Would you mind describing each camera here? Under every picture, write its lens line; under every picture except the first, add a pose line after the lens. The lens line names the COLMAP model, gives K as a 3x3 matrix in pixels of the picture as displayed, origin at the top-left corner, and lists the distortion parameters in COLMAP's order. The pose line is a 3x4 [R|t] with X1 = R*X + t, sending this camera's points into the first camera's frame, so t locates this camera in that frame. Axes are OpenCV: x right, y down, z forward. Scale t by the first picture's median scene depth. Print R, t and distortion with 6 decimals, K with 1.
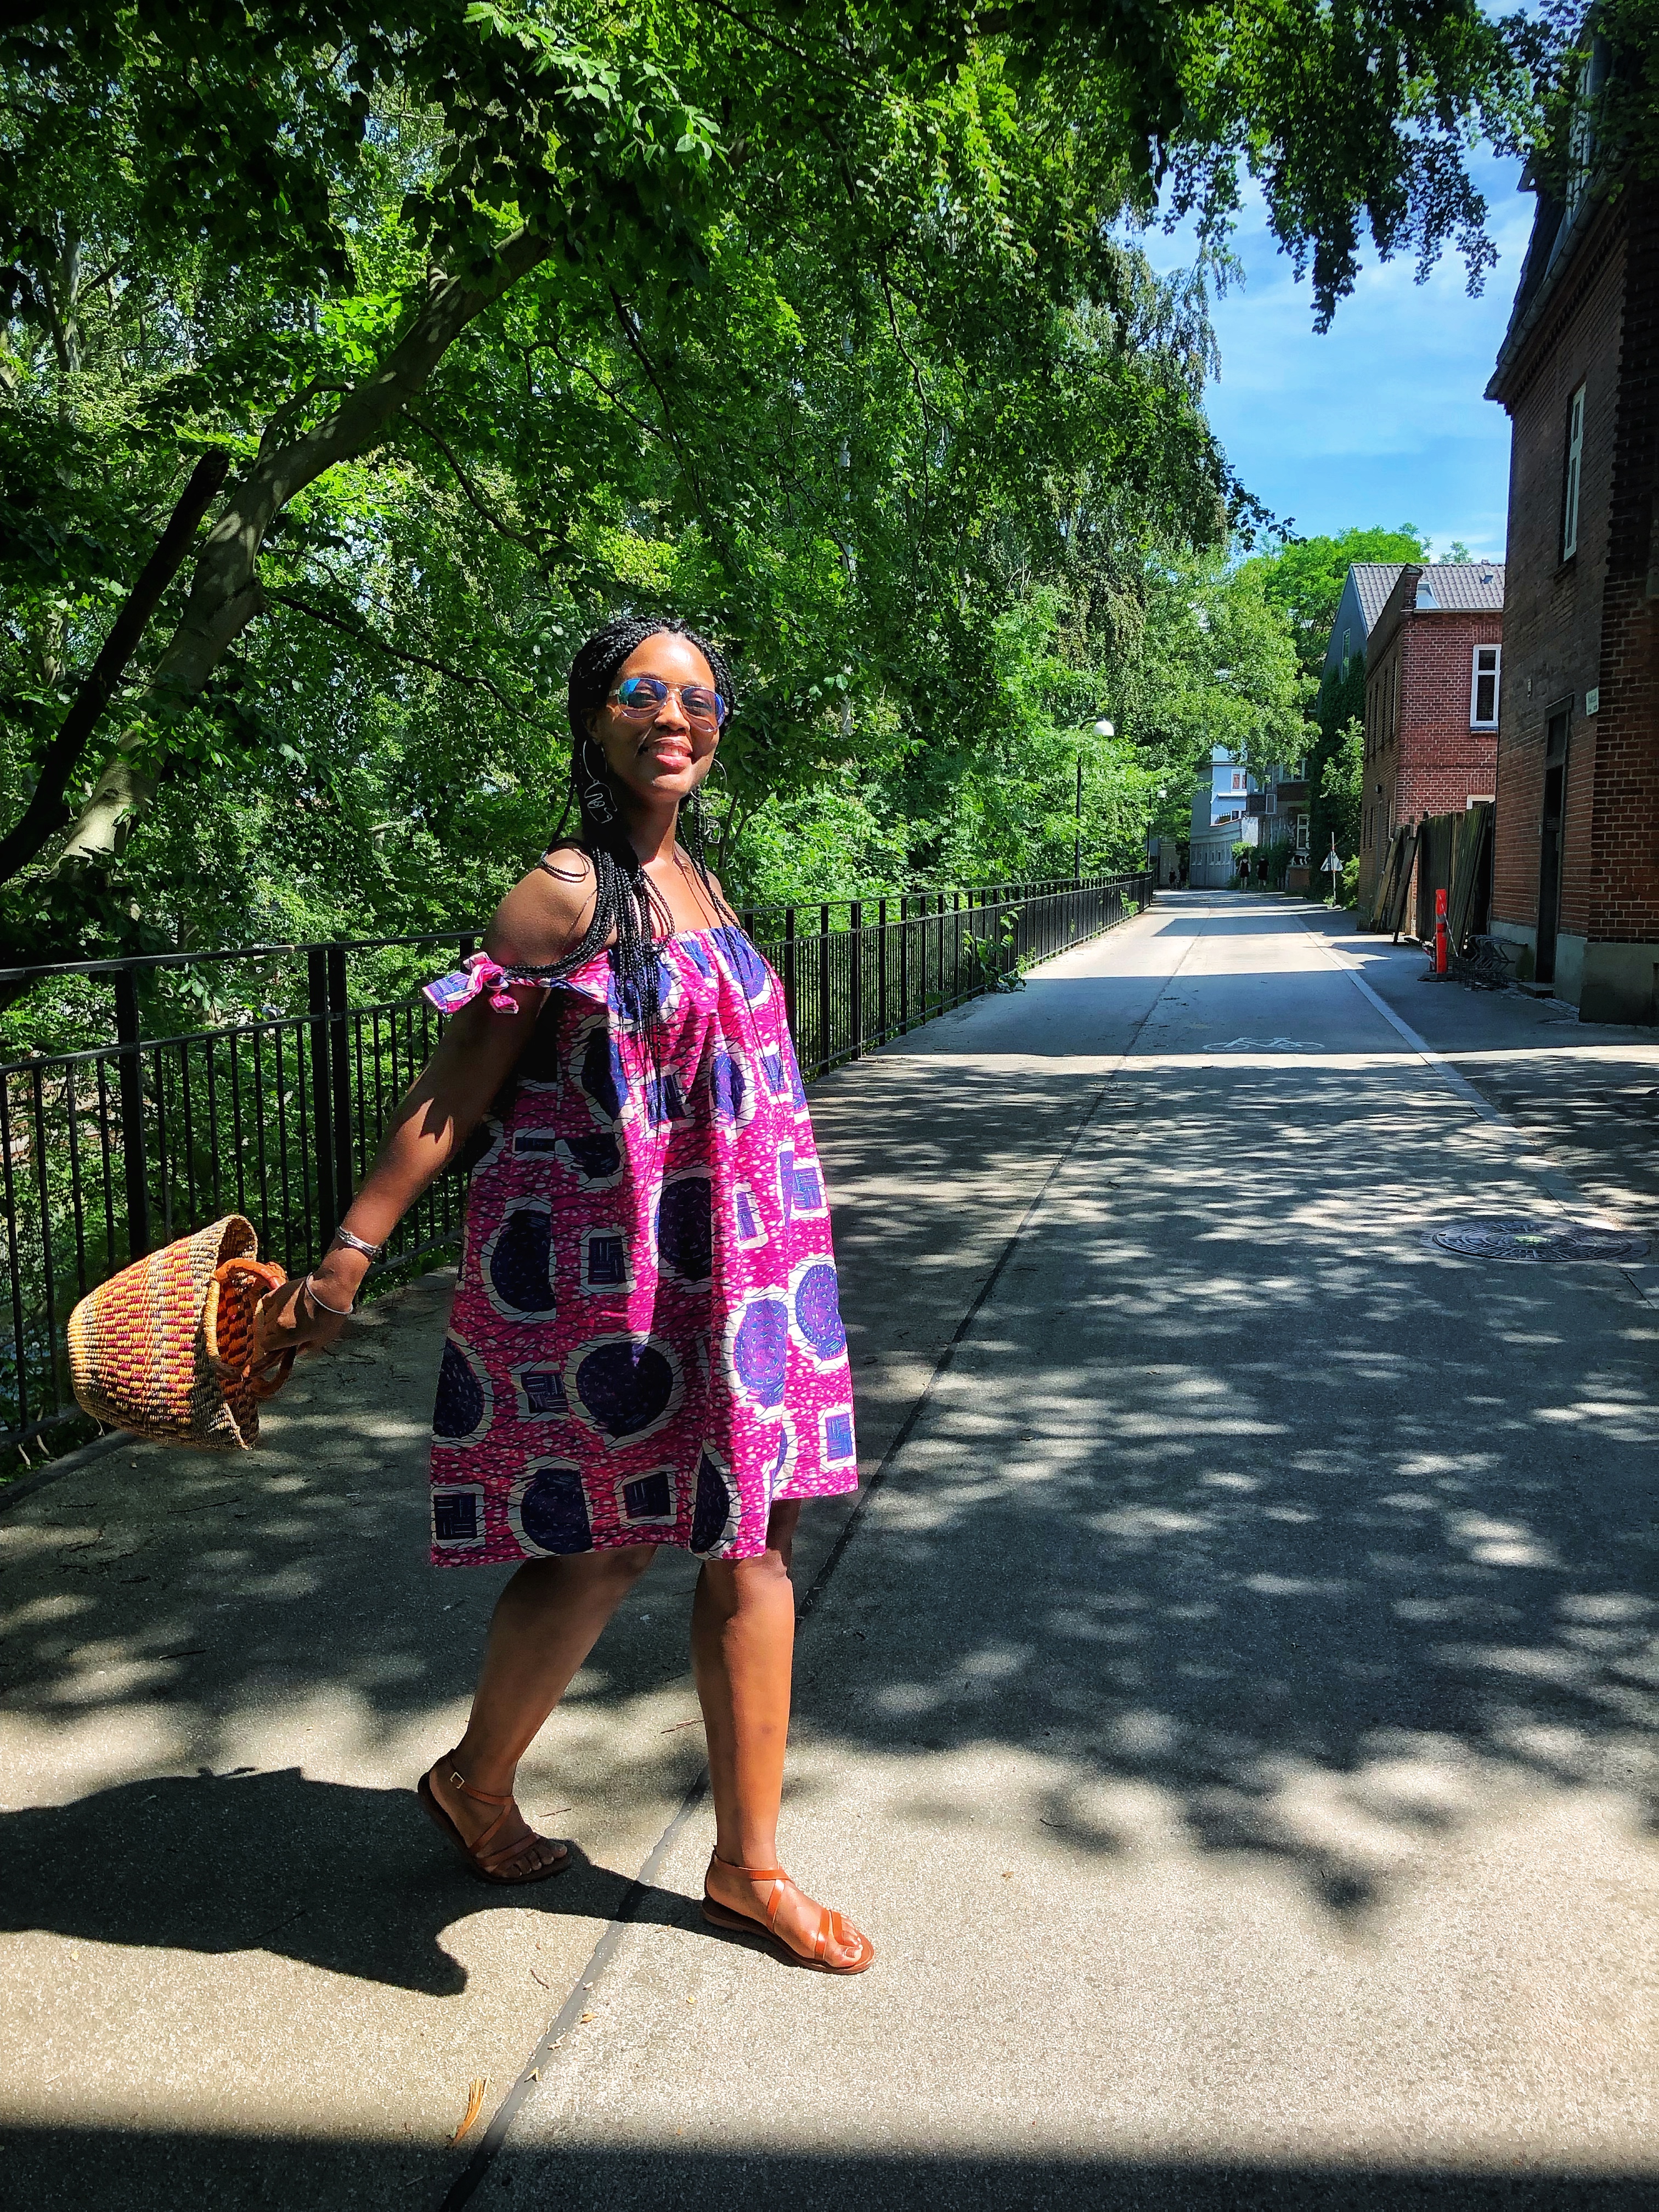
lens RADIAL K [[1779.5, 0, 837.8], [0, 1779.5, 1107.6], [0, 0, 1]] dist [0.026105, -0.006398]
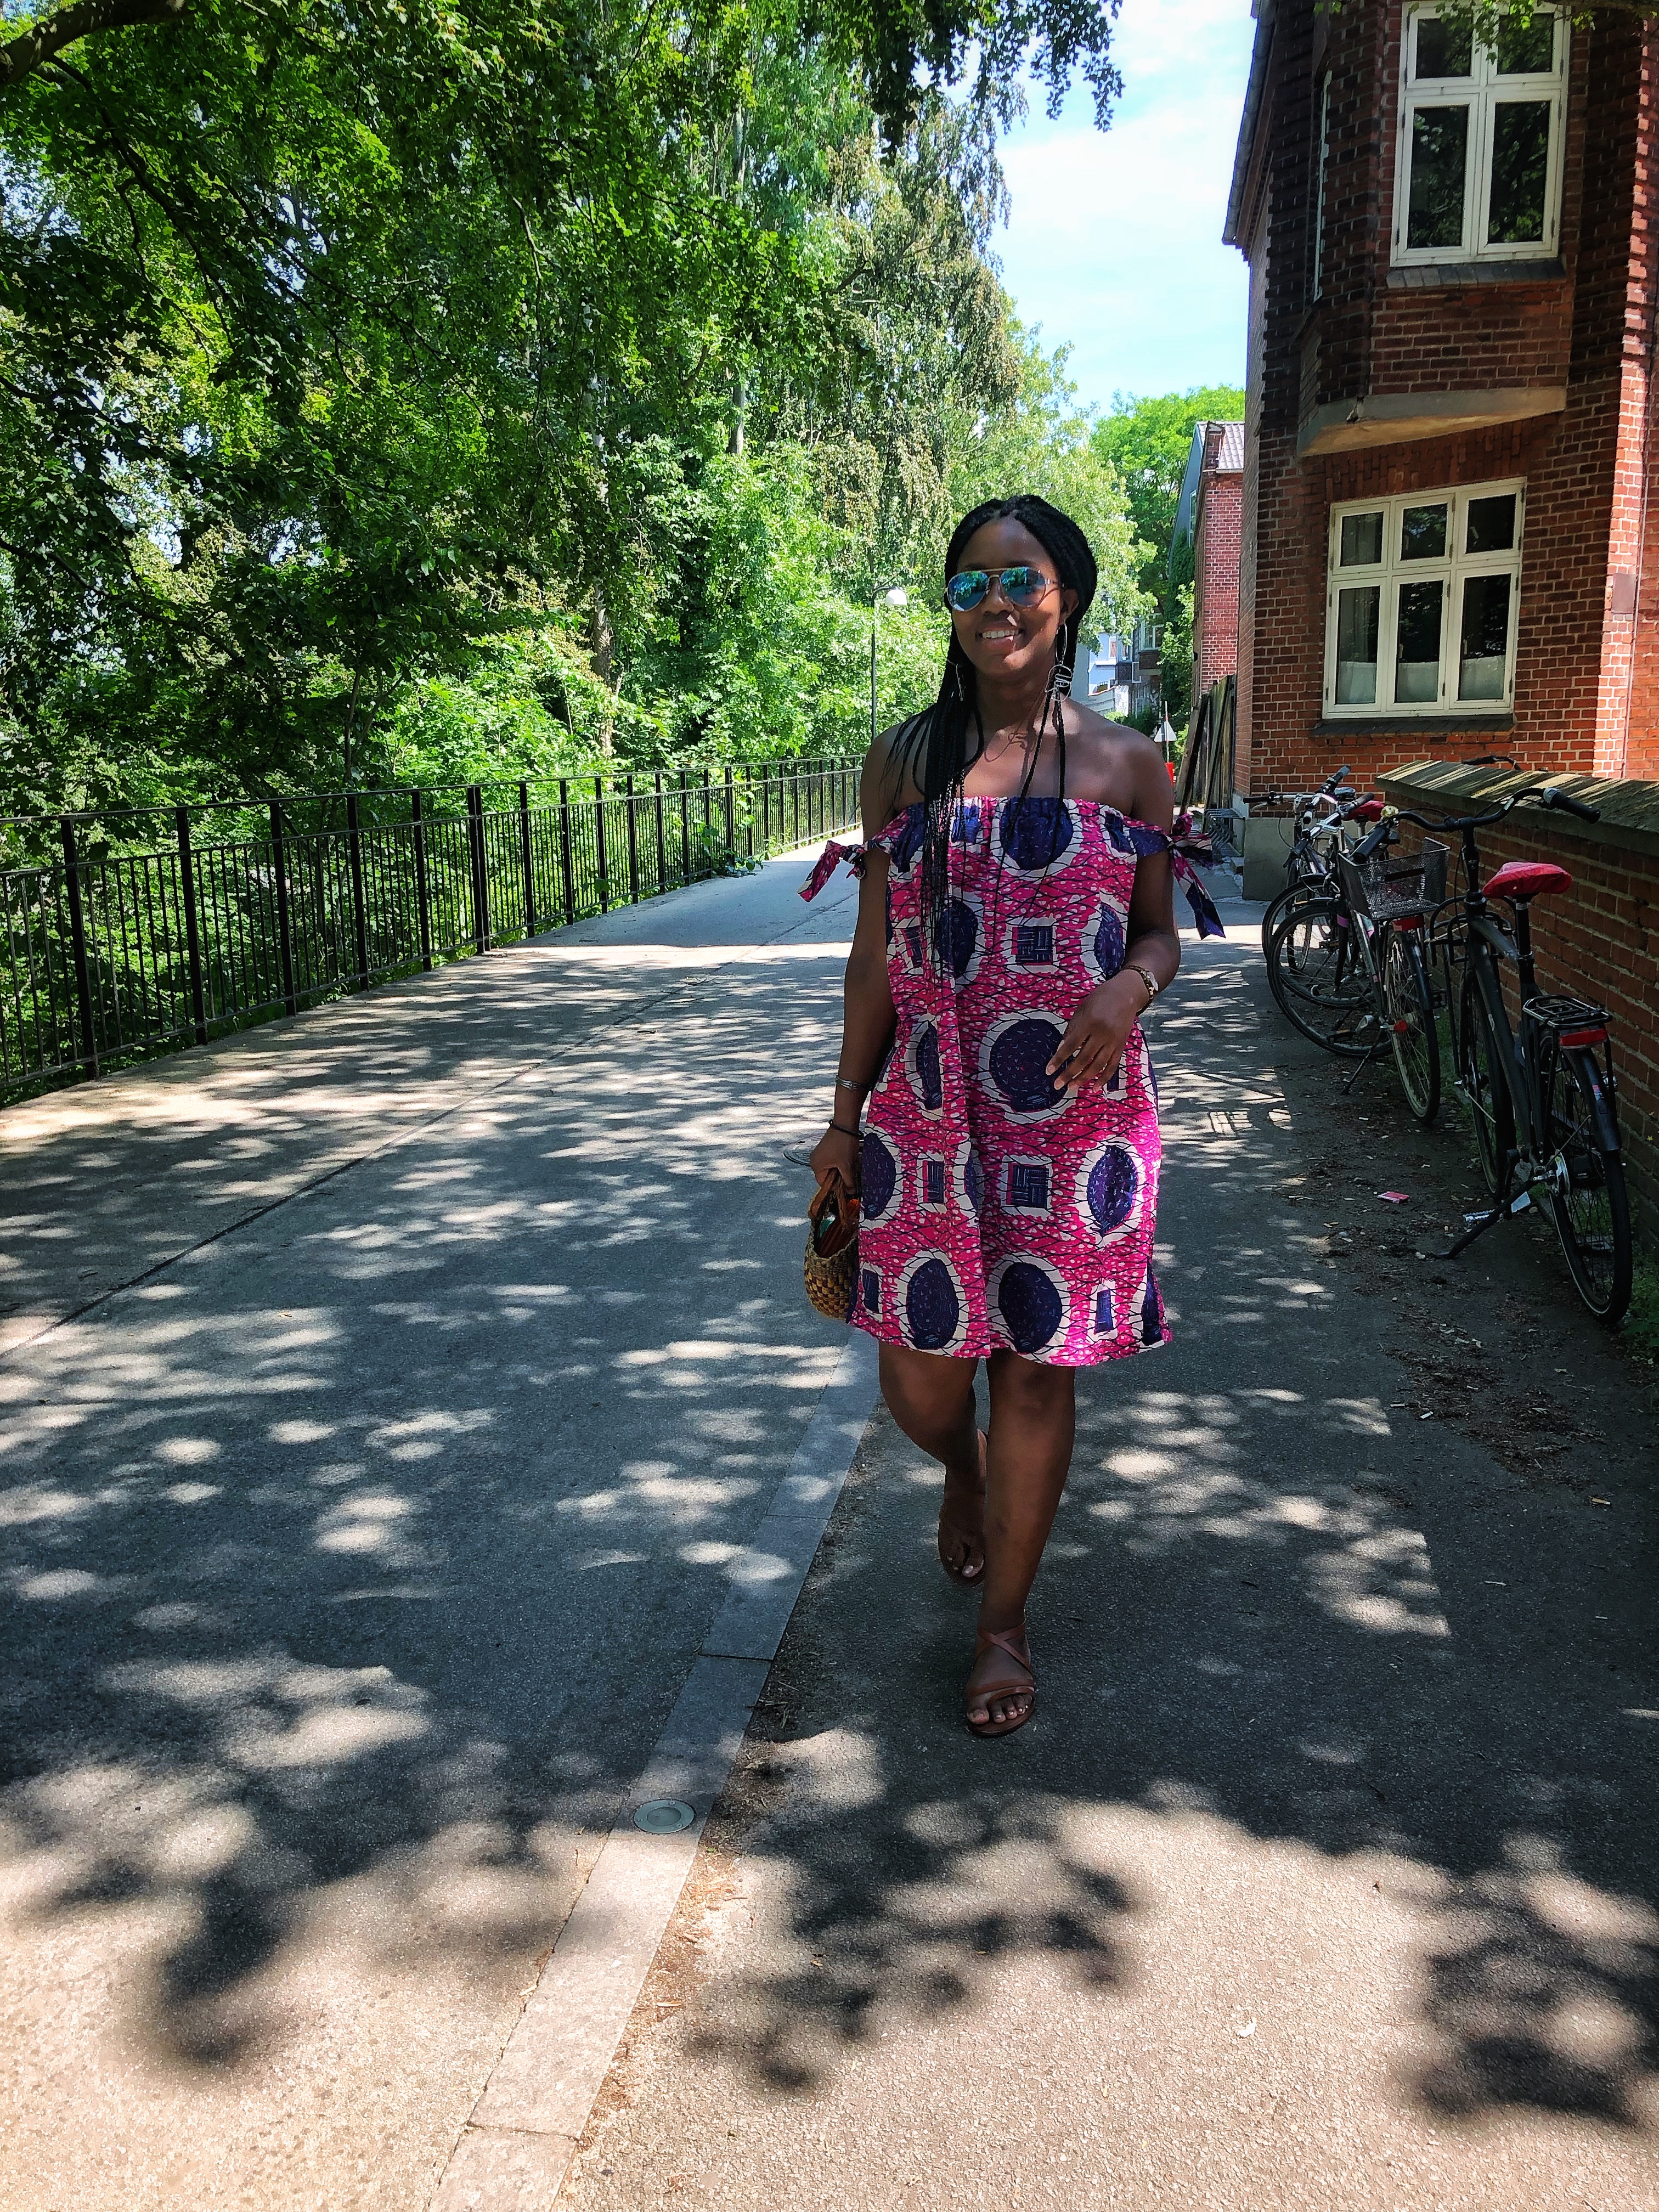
lens RADIAL K [[1779.5, 0, 837.8], [0, 1779.5, 1107.6], [0, 0, 1]] dist [0.026105, -0.006398]
pose [[0.998730, -0.025151, 0.043659, 0.199229], [0.022109, 0.997383, 0.068831, -0.007986], [-0.045276, -0.067778, 0.996673, 0.036345]]
